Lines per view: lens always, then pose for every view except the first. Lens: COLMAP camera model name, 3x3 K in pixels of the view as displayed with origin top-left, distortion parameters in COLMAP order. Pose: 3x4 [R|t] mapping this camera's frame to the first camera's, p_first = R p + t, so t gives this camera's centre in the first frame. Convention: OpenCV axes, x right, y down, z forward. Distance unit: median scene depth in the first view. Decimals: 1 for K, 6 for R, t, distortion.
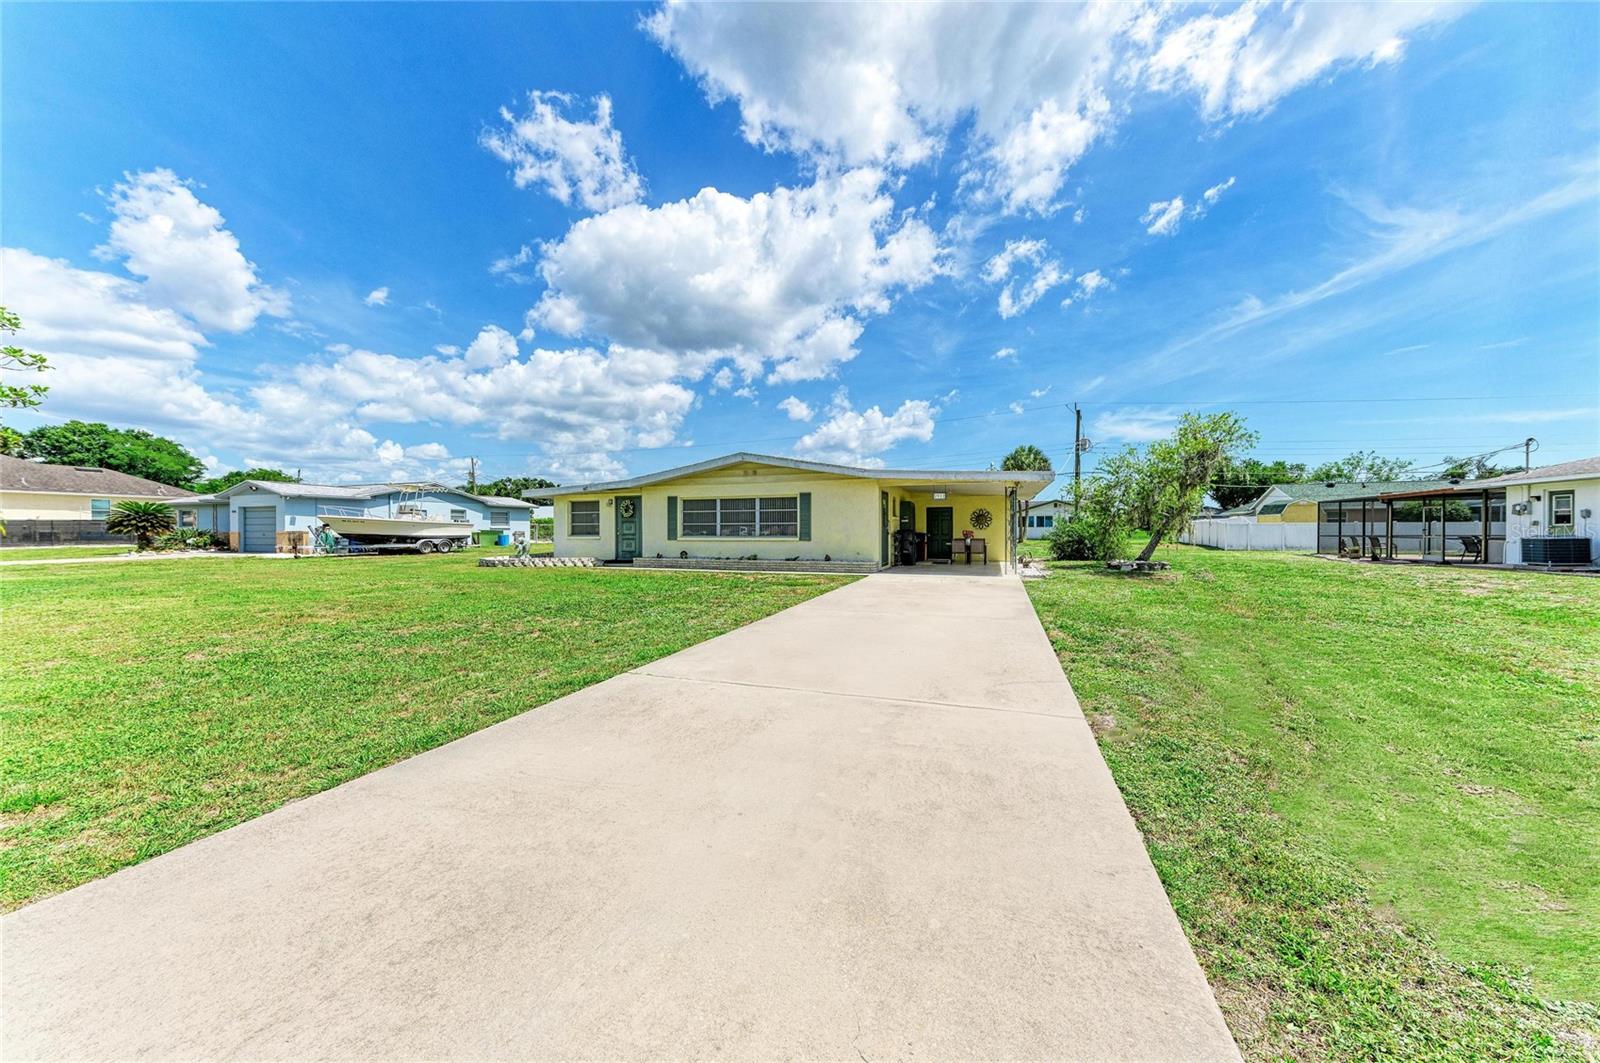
lens RADIAL K [[542.3, 0, 781.2], [0, 542.3, 538.0], [0, 0, 1]] dist [0.020578, -0.004229]
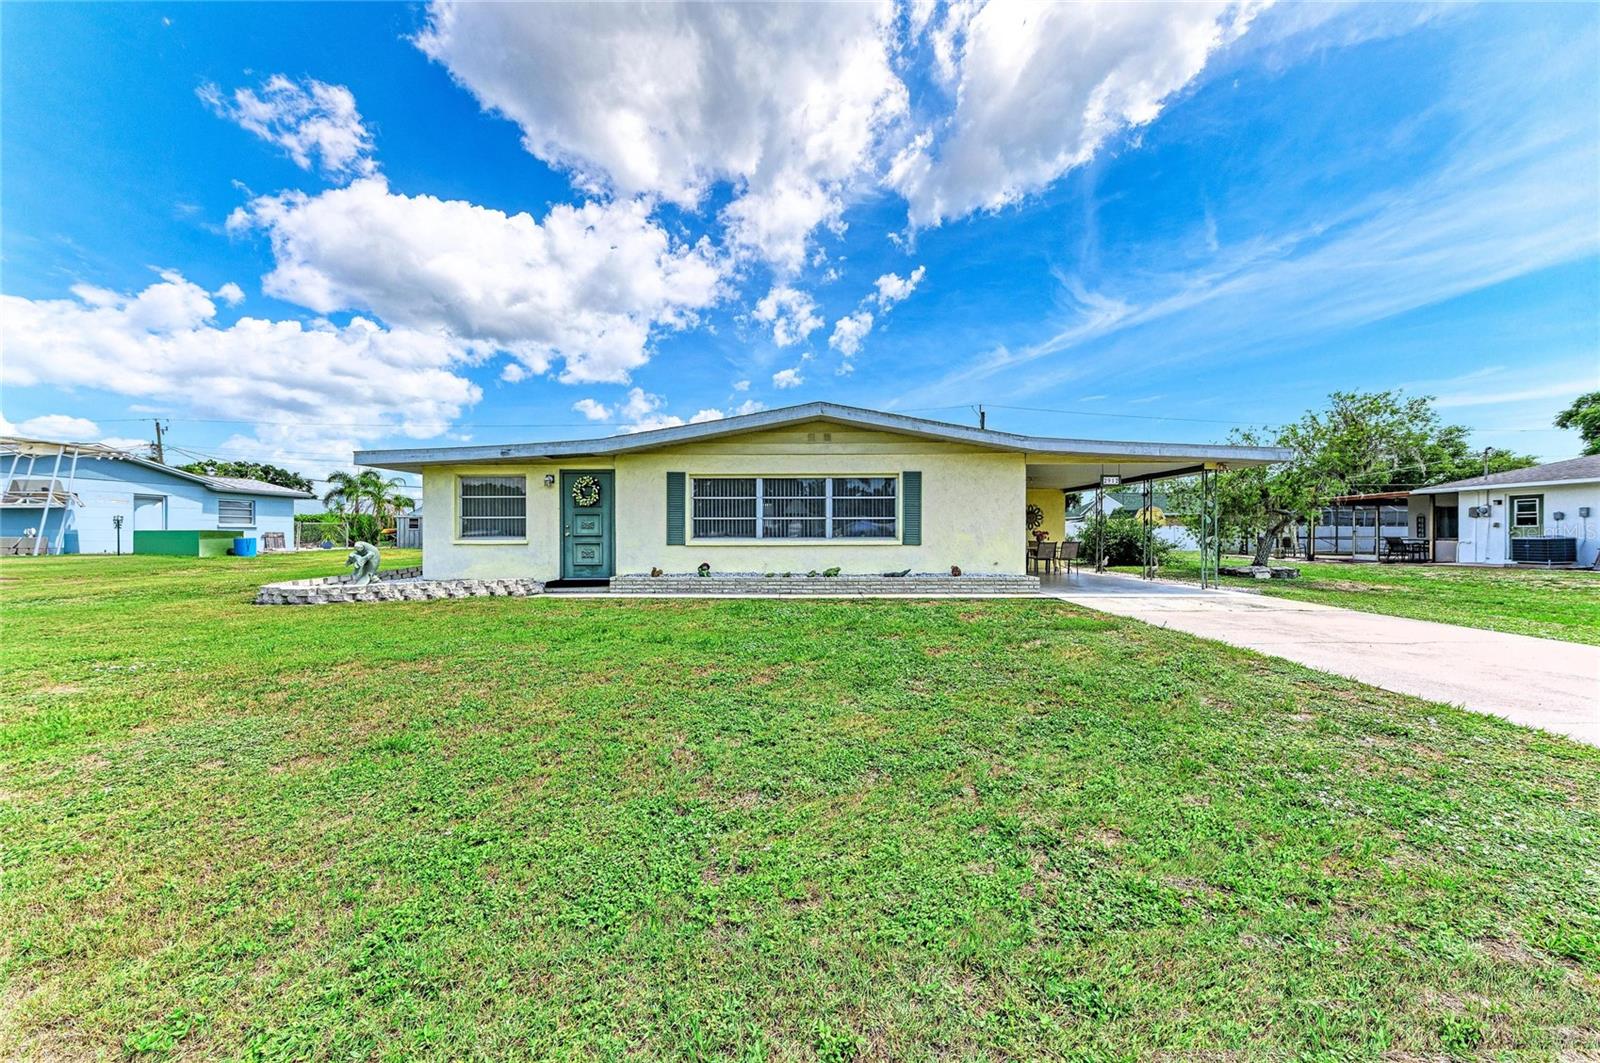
lens RADIAL K [[542.3, 0, 798.3], [0, 542.3, 532.4], [0, 0, 1]] dist [0.020578, -0.004229]
pose [[0.940280, 0.001251, 0.340401, -0.242159], [0.003818, 0.999892, -0.014221, -0.001181], [-0.340382, 0.014671, 0.940173, 0.347526]]
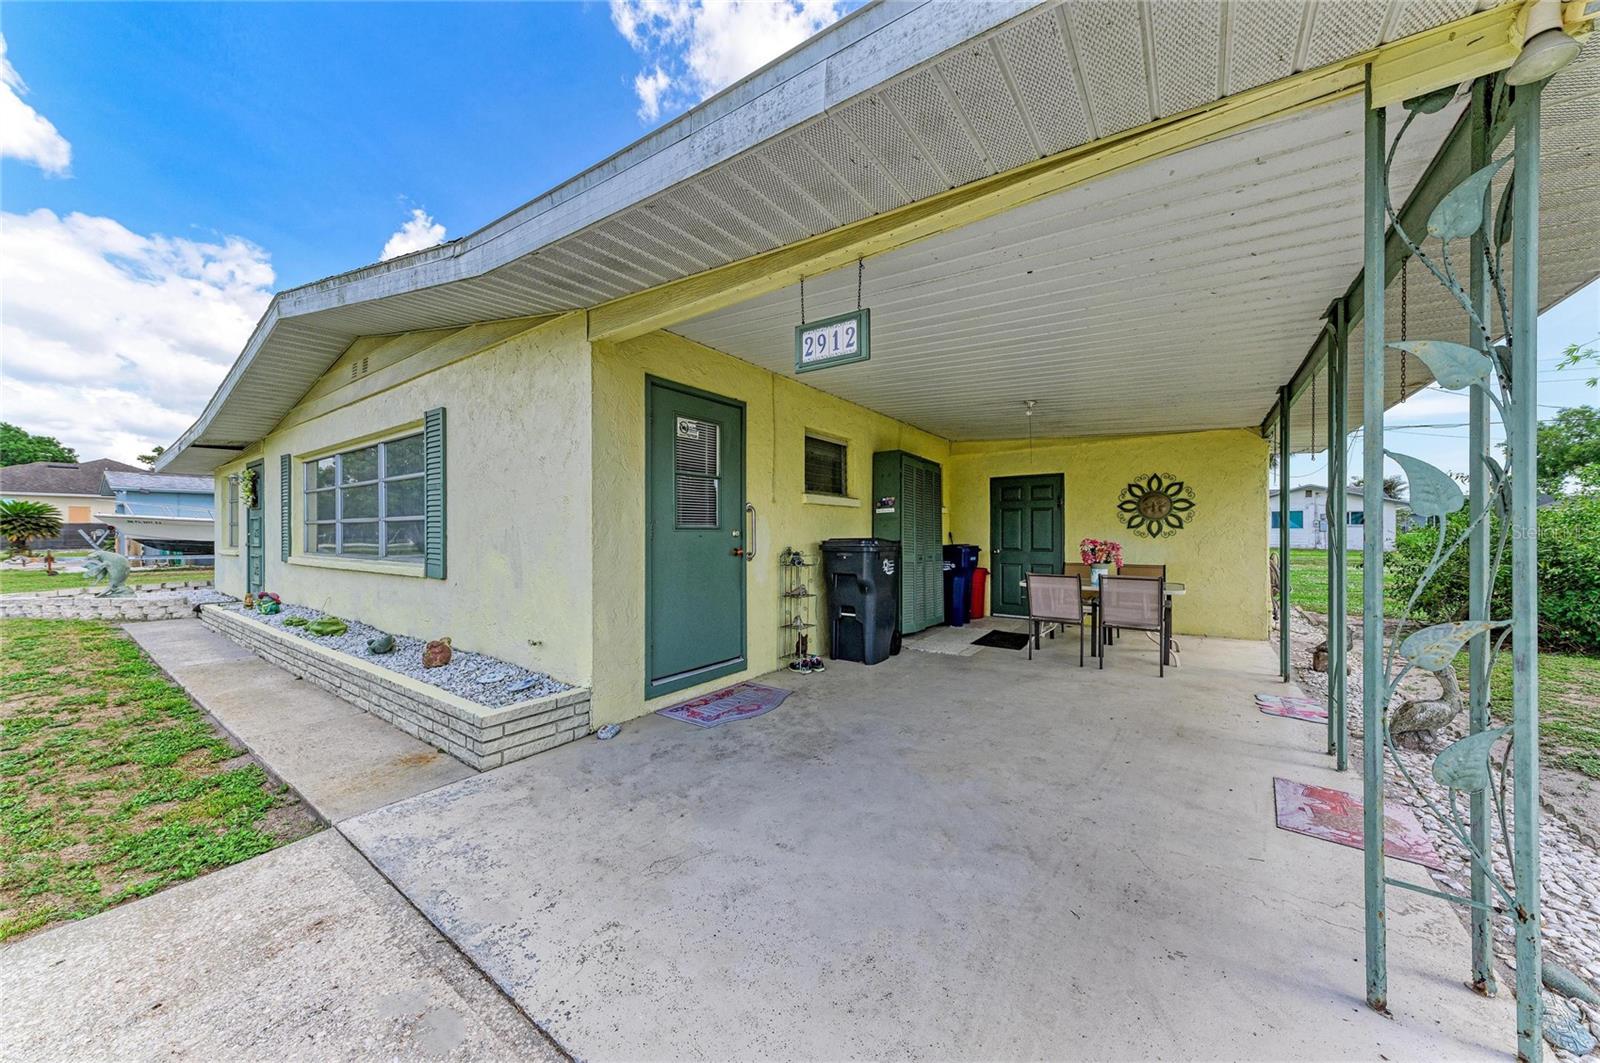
lens RADIAL K [[542.3, 0, 786.7], [0, 542.3, 536.7], [0, 0, 1]] dist [0.020578, -0.004229]
pose [[0.964262, 0.000365, -0.264952, 0.236813], [-0.001310, 0.999993, -0.003390, -0.012513], [0.264949, 0.003616, 0.964256, 0.613730]]
